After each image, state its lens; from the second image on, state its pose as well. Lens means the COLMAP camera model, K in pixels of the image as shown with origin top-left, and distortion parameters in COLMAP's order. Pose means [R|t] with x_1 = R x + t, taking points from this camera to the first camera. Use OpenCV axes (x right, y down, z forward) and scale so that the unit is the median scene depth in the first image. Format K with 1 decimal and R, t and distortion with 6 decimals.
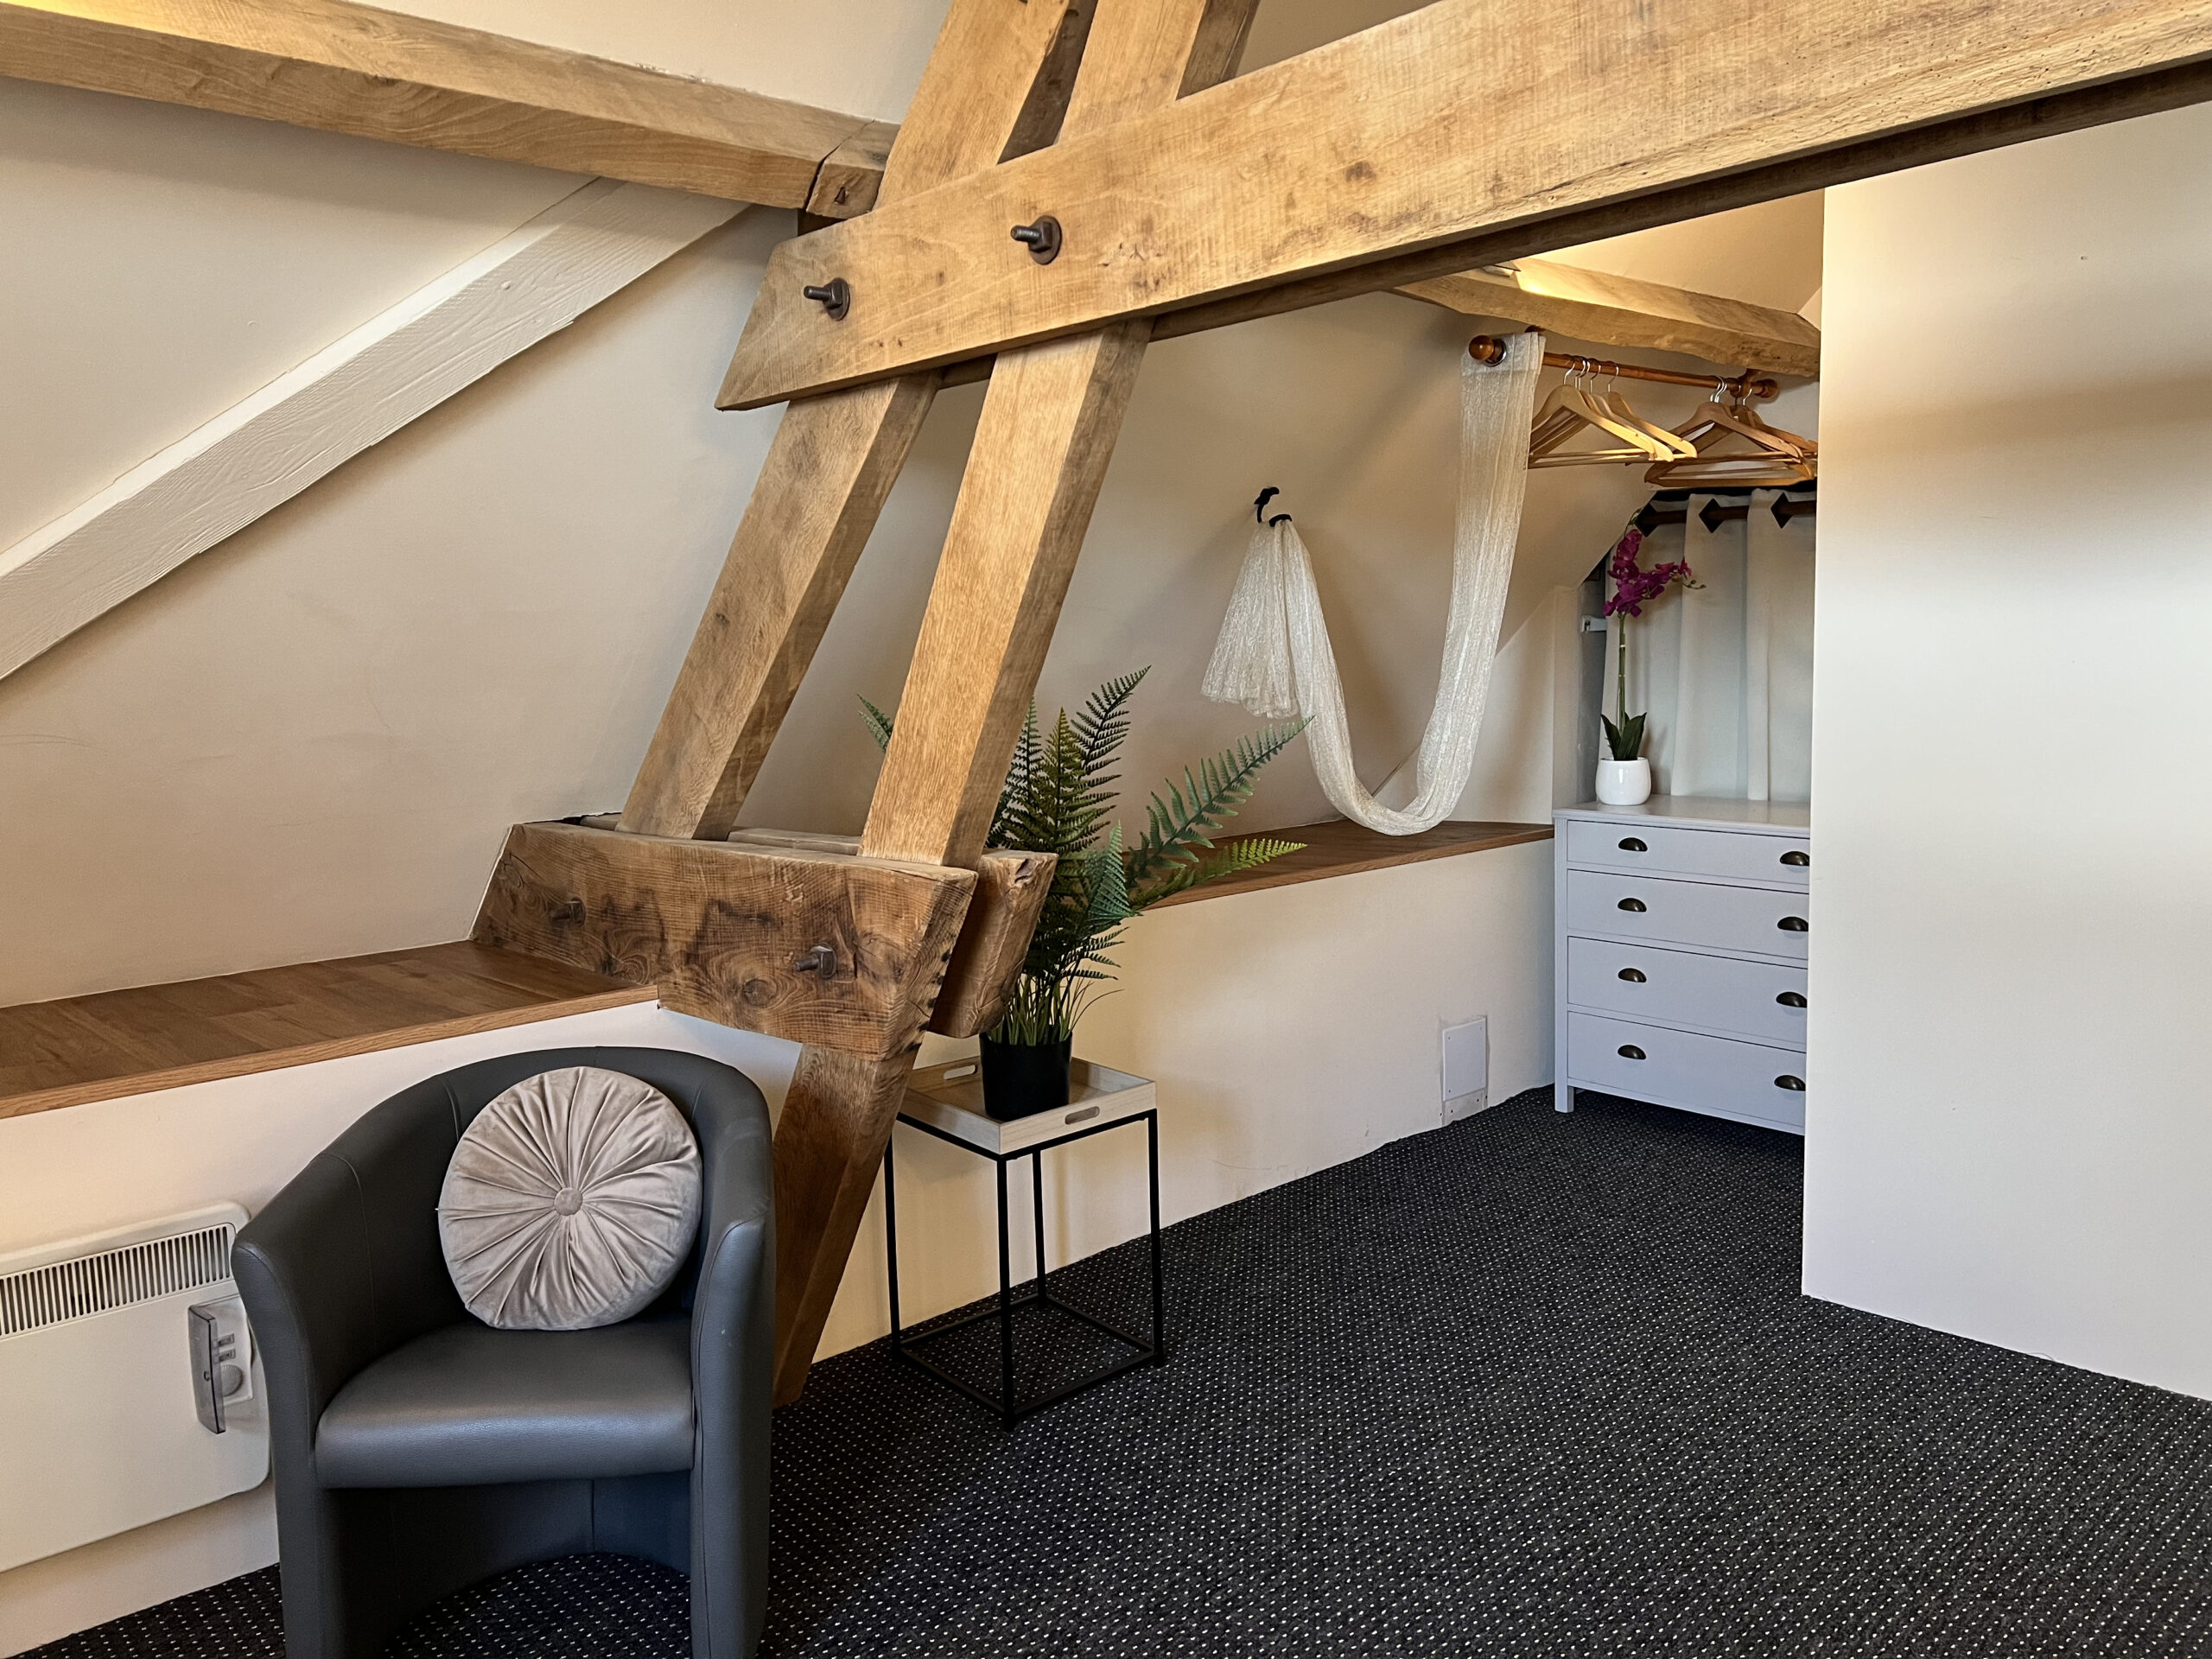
lens RADIAL K [[1699.6, 0, 1107.9], [0, 1699.6, 828.0], [0, 0, 1]] dist [0.058332, -0.018252]
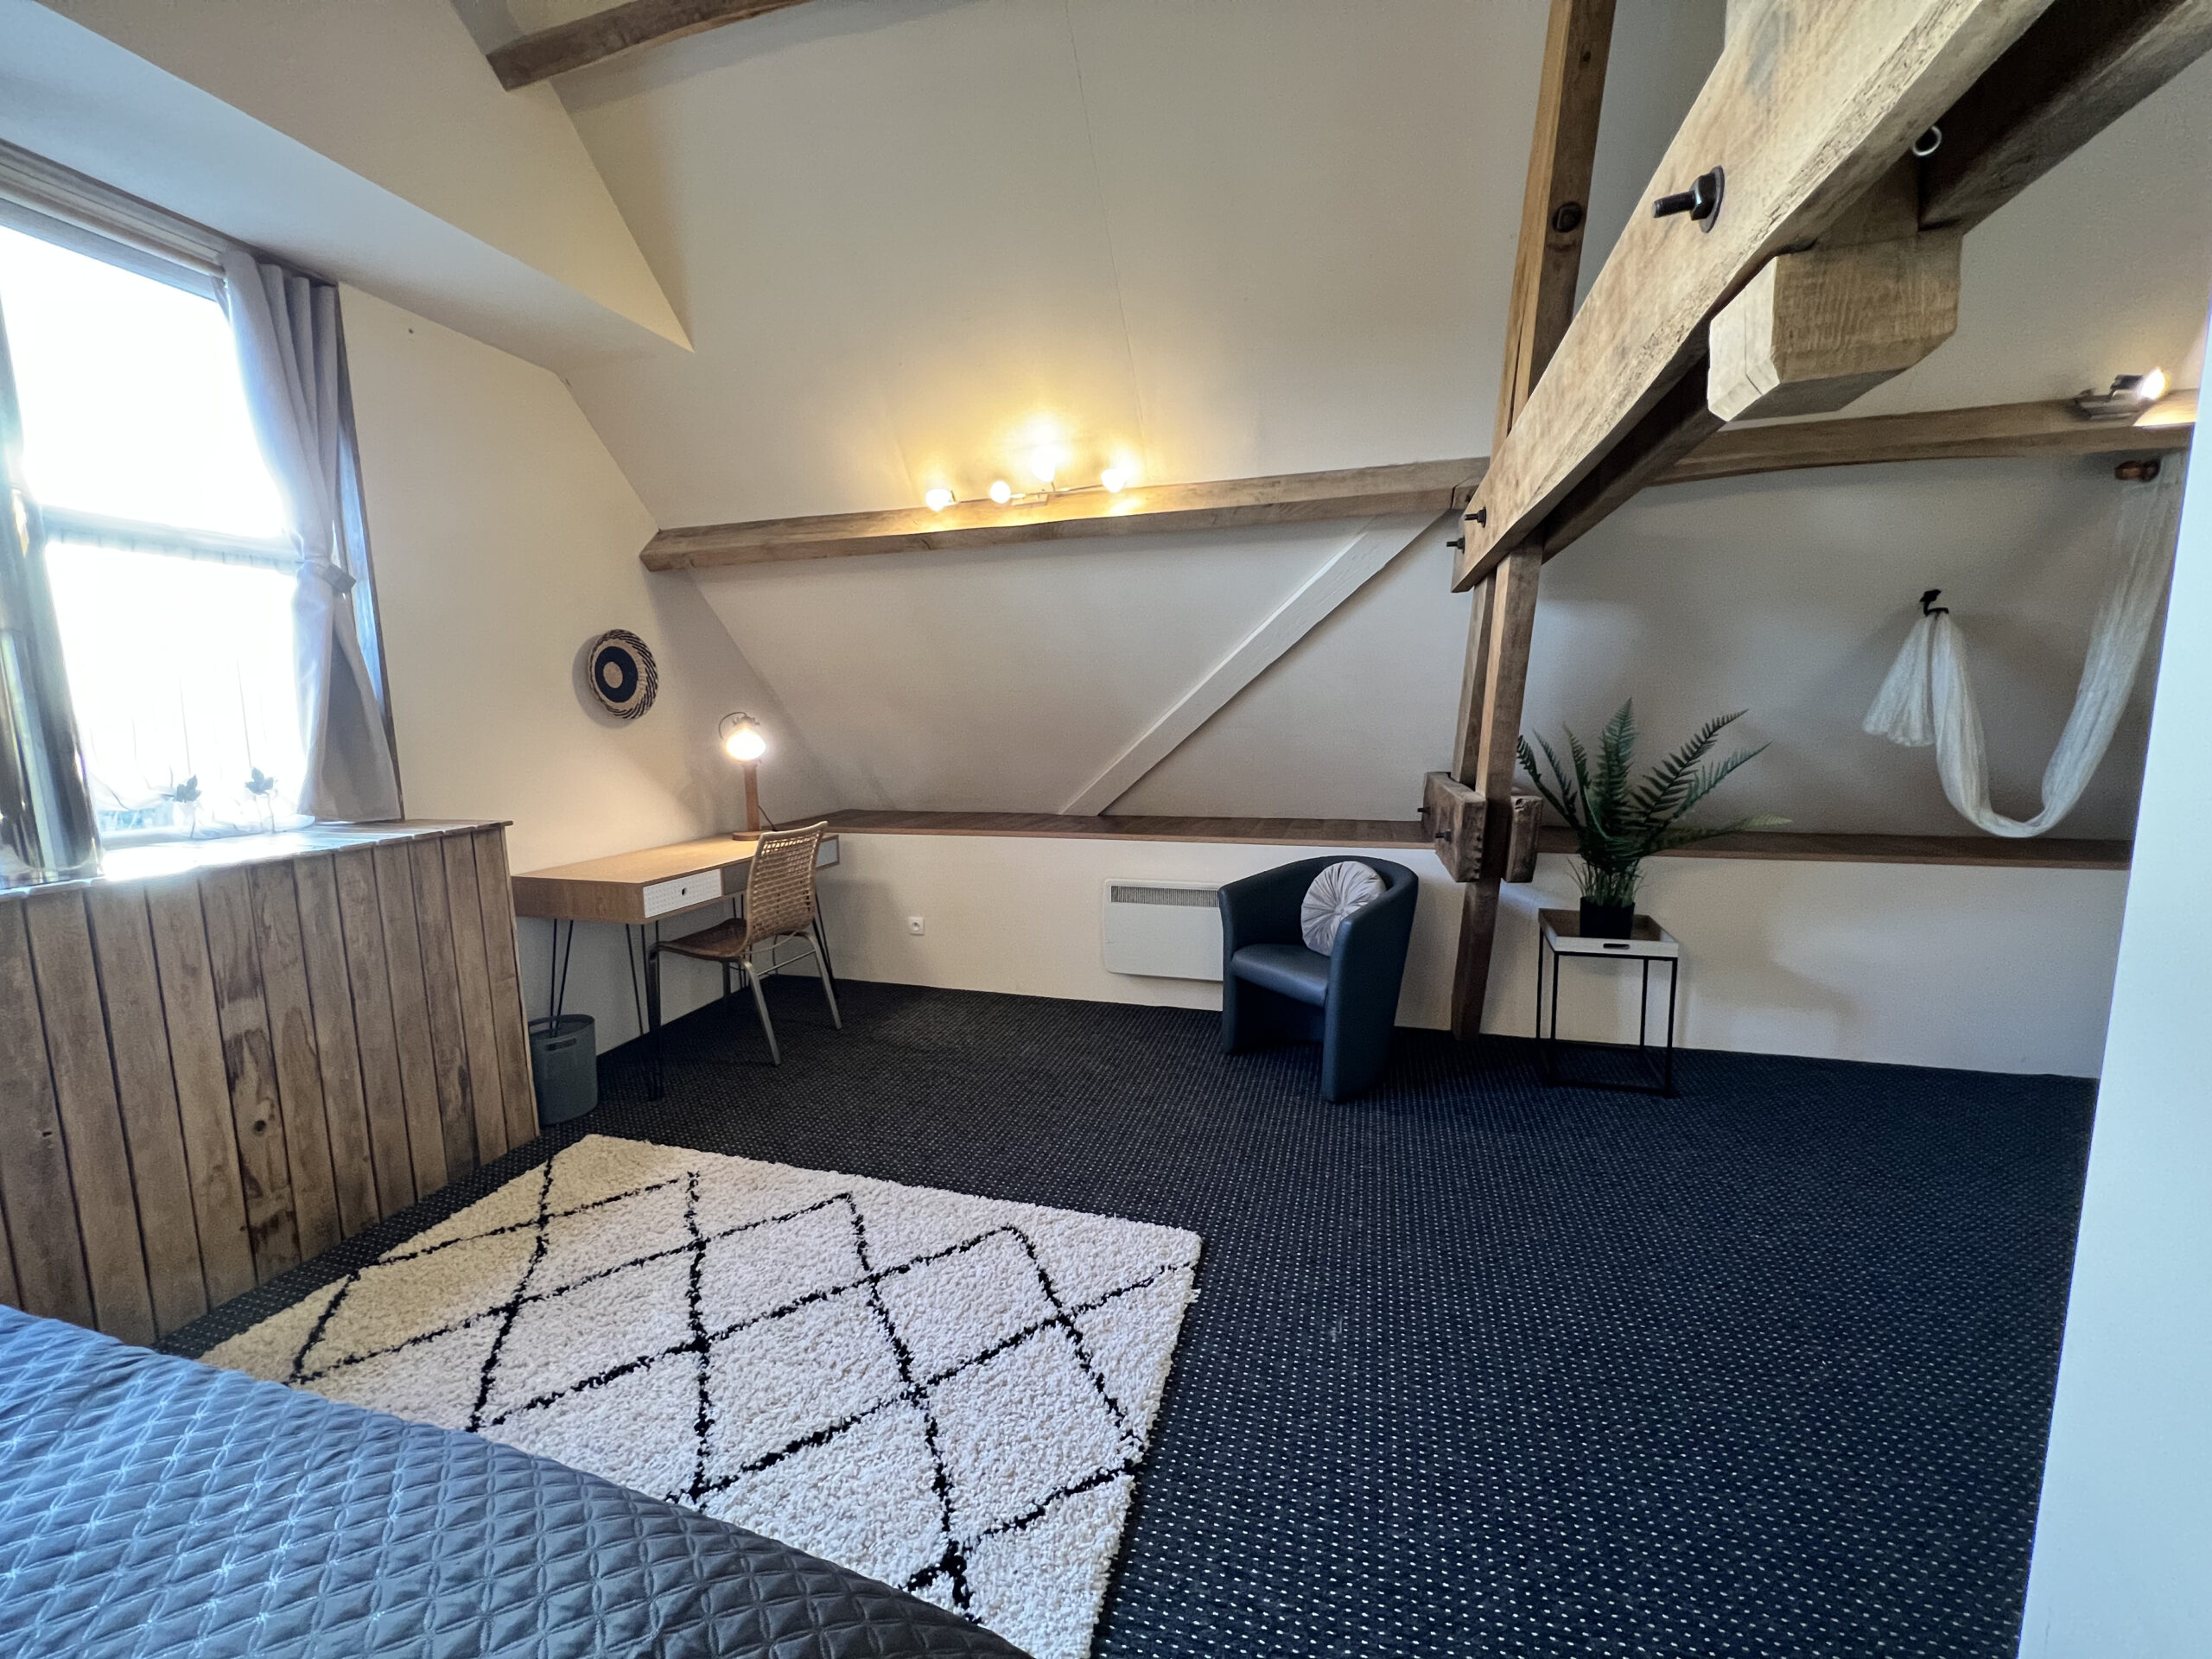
lens RADIAL K [[888.8, 0, 1104.8], [0, 888.8, 824.9], [0, 0, 1]] dist [-0.001018, -0.000072]
pose [[0.505065, 0.136625, -0.852199, 0.568676], [-0.094161, 0.990220, 0.102947, -0.014292], [0.857929, 0.028249, 0.512991, -0.002766]]
